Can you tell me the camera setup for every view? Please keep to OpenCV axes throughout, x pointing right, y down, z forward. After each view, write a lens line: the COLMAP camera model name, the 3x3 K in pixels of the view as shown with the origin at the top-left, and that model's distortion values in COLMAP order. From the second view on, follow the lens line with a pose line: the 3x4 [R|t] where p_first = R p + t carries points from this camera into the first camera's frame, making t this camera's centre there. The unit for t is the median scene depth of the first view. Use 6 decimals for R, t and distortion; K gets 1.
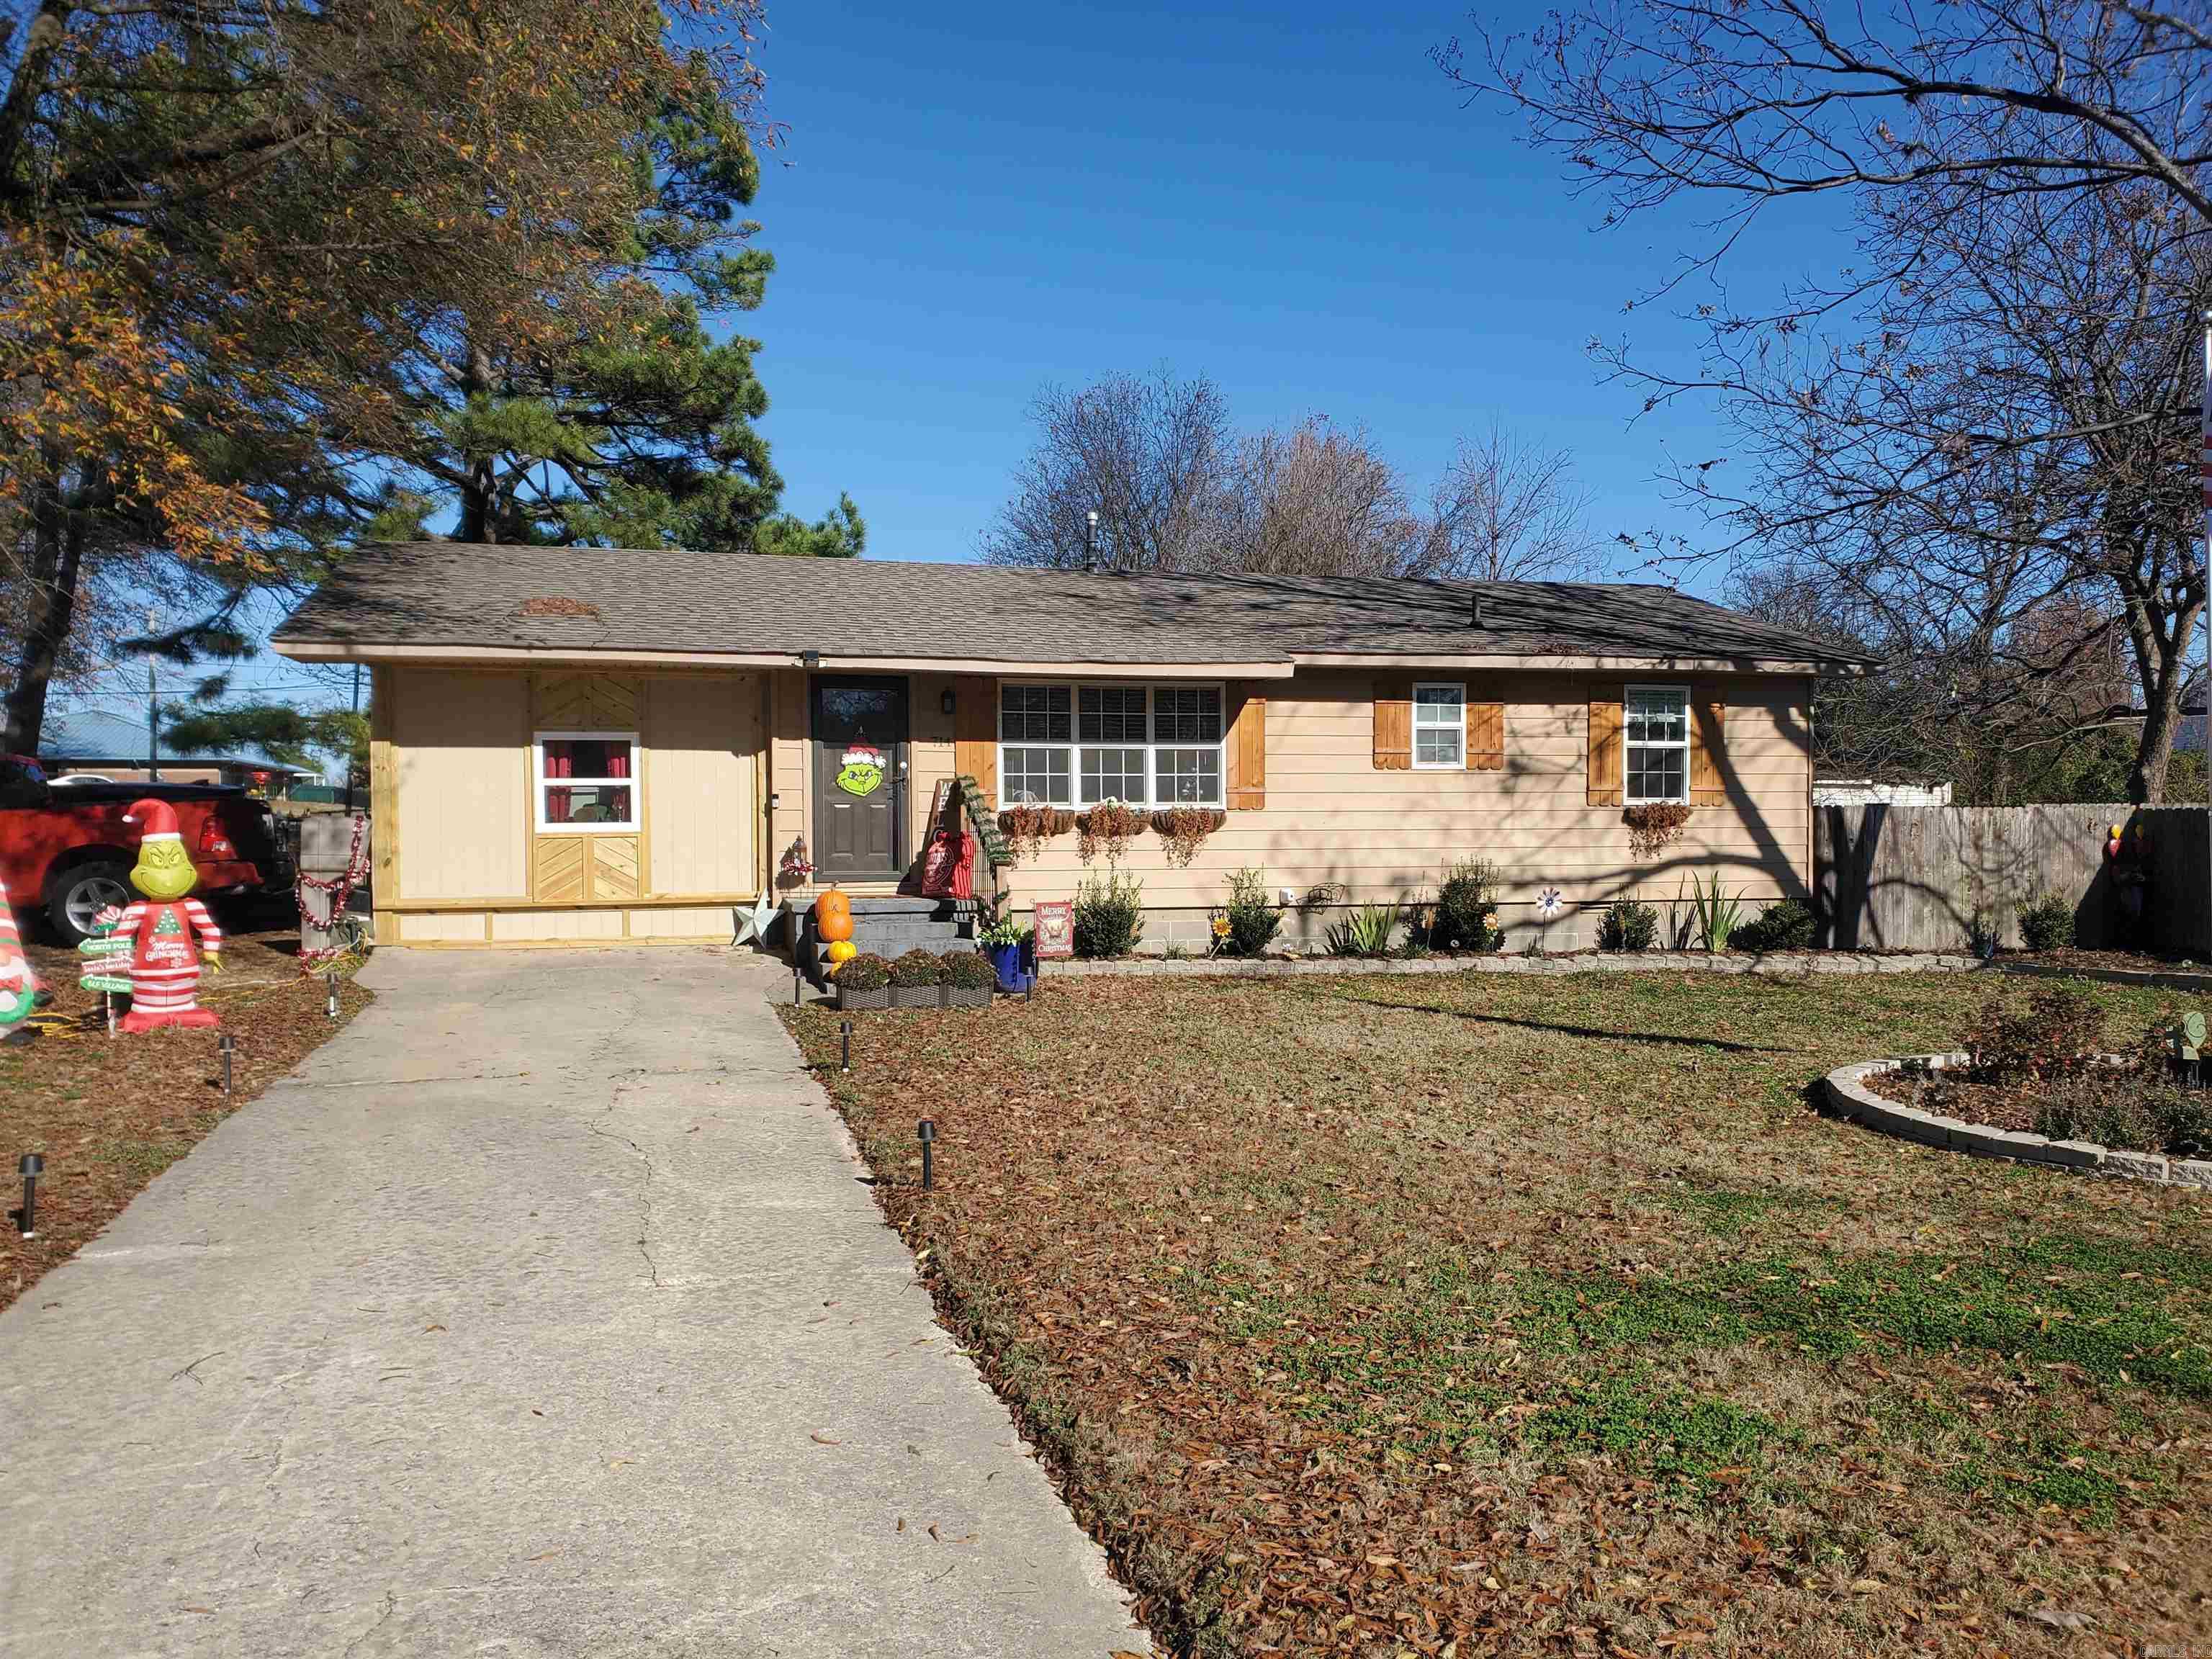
lens RADIAL K [[1695.7, 0, 1104.7], [0, 1695.7, 845.9], [0, 0, 1]] dist [0.022708, -0.011581]
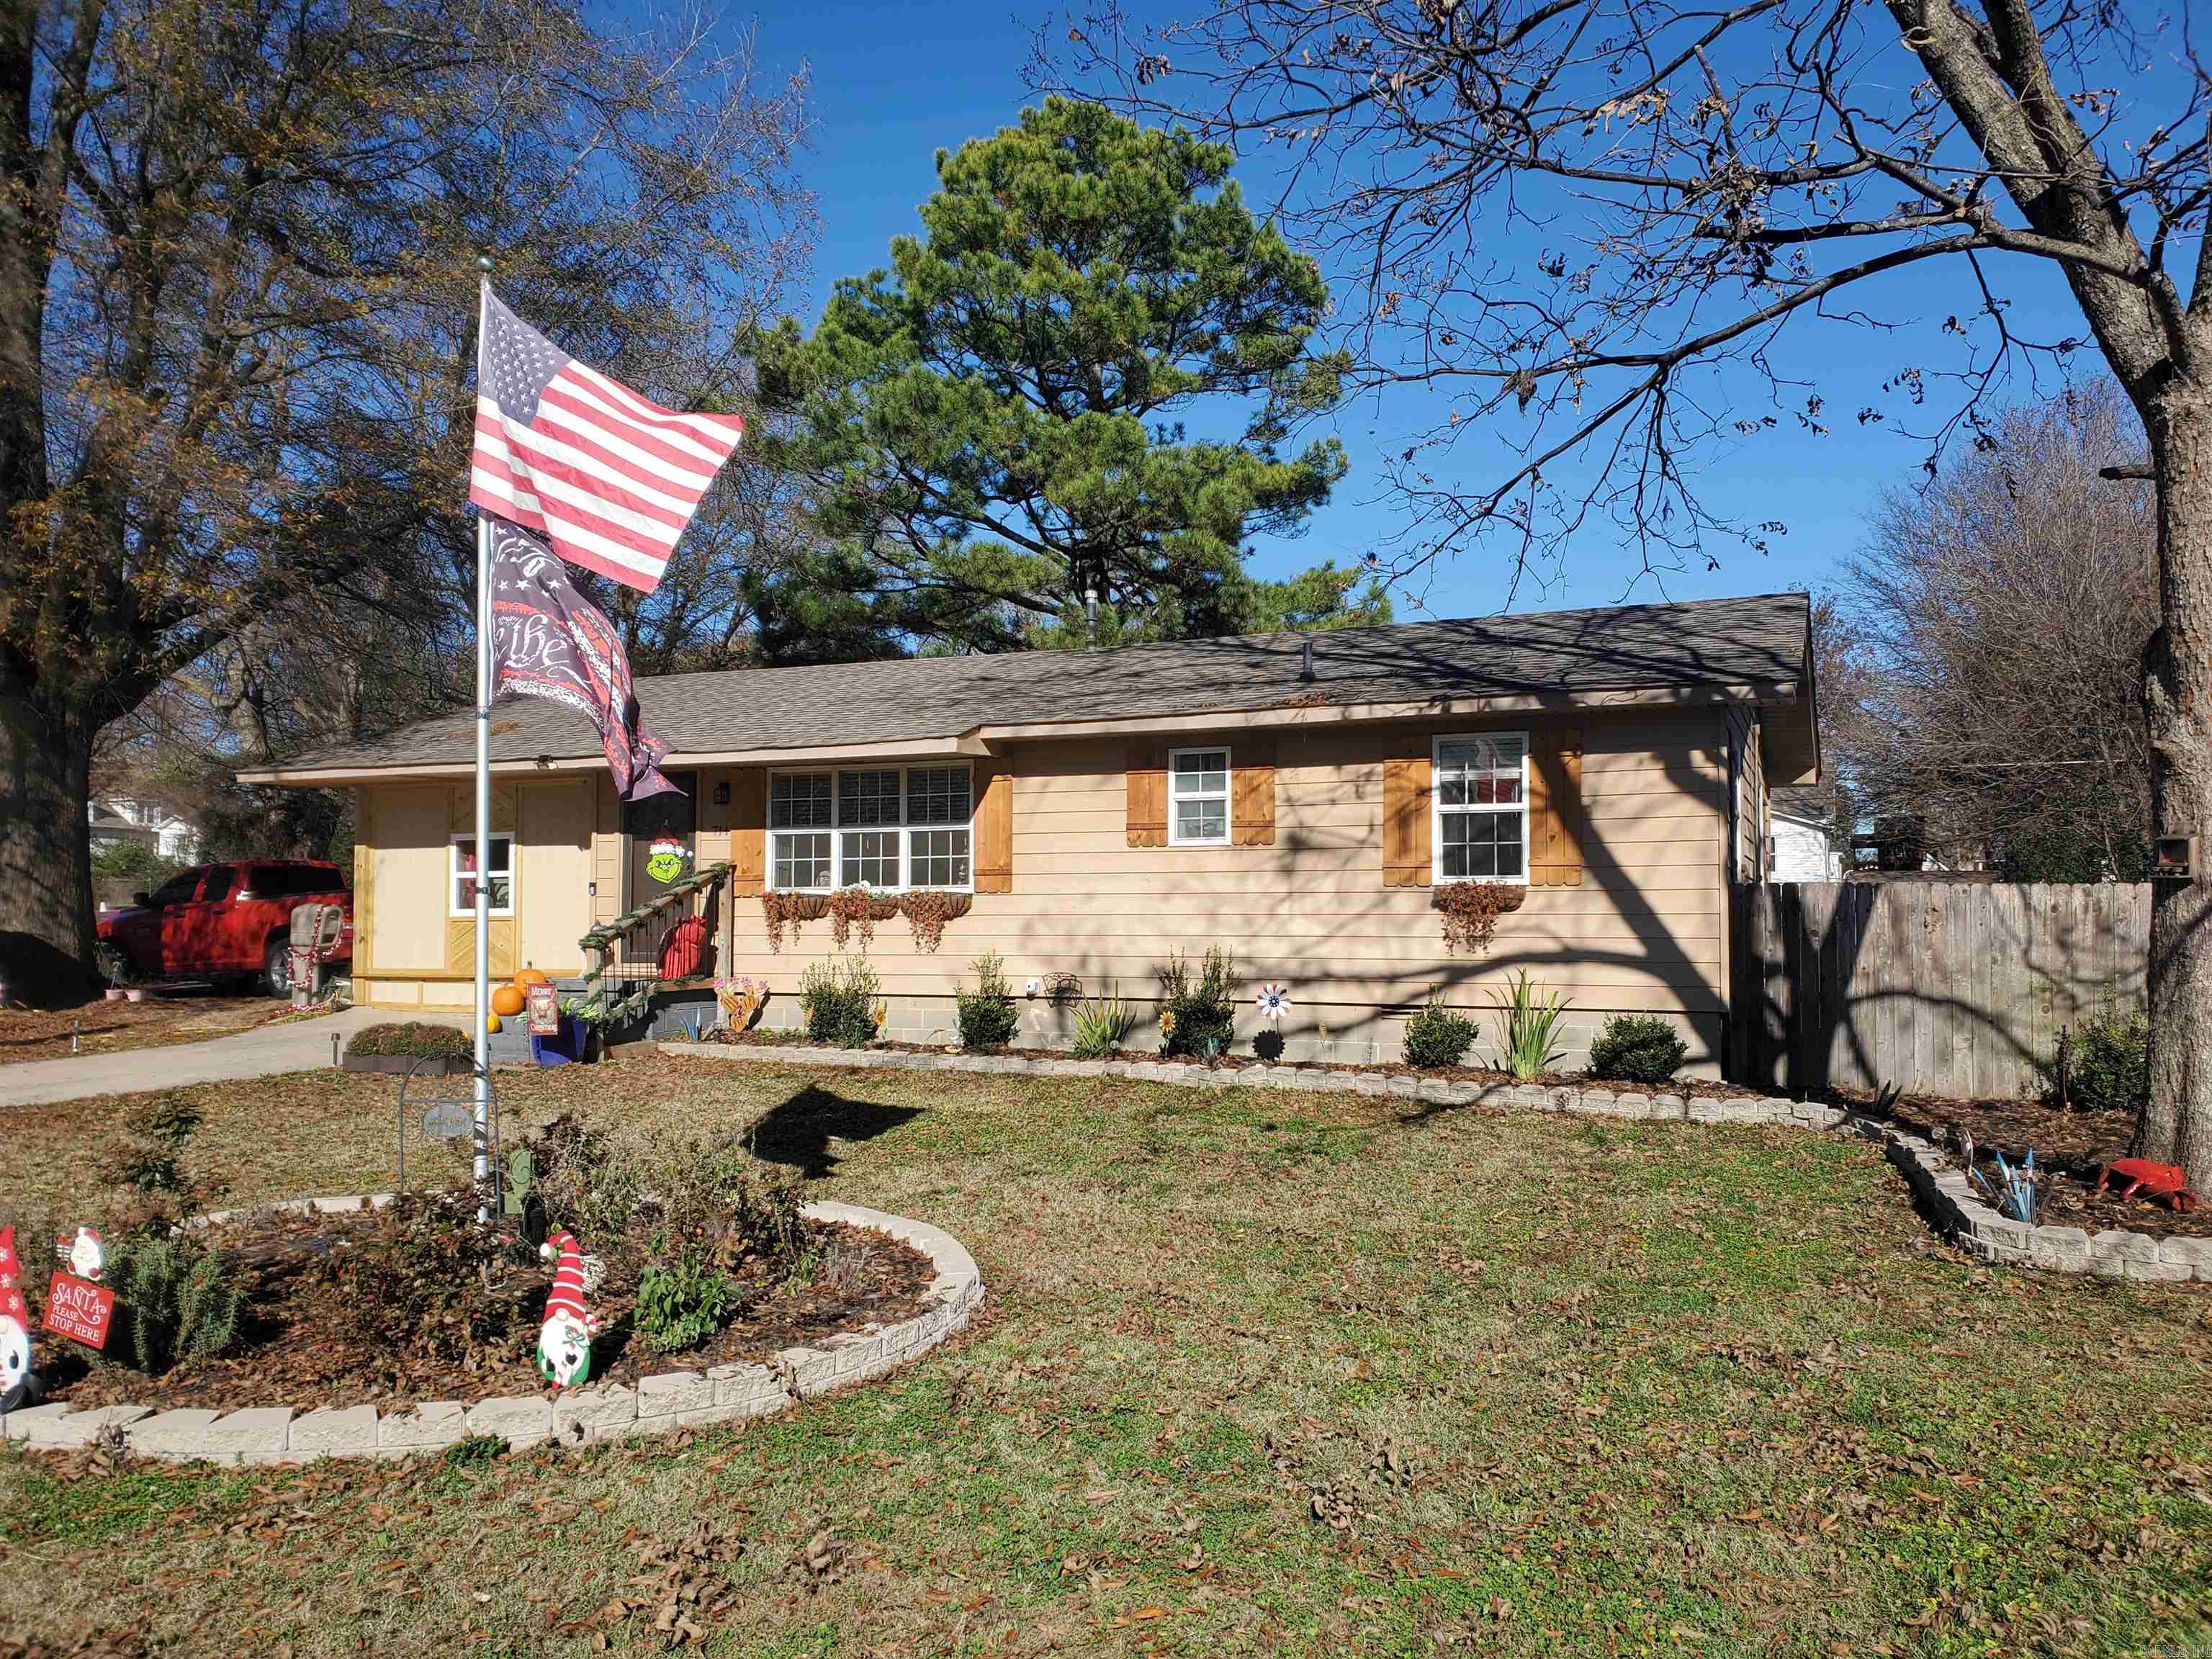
lens RADIAL K [[1695.7, 0, 1104.3], [0, 1695.7, 818.8], [0, 0, 1]] dist [0.022708, -0.011581]
pose [[0.793854, -0.031513, -0.607292, 0.681378], [-0.008314, 0.998001, -0.062654, -0.004108], [0.608052, 0.054787, 0.792005, 0.277882]]
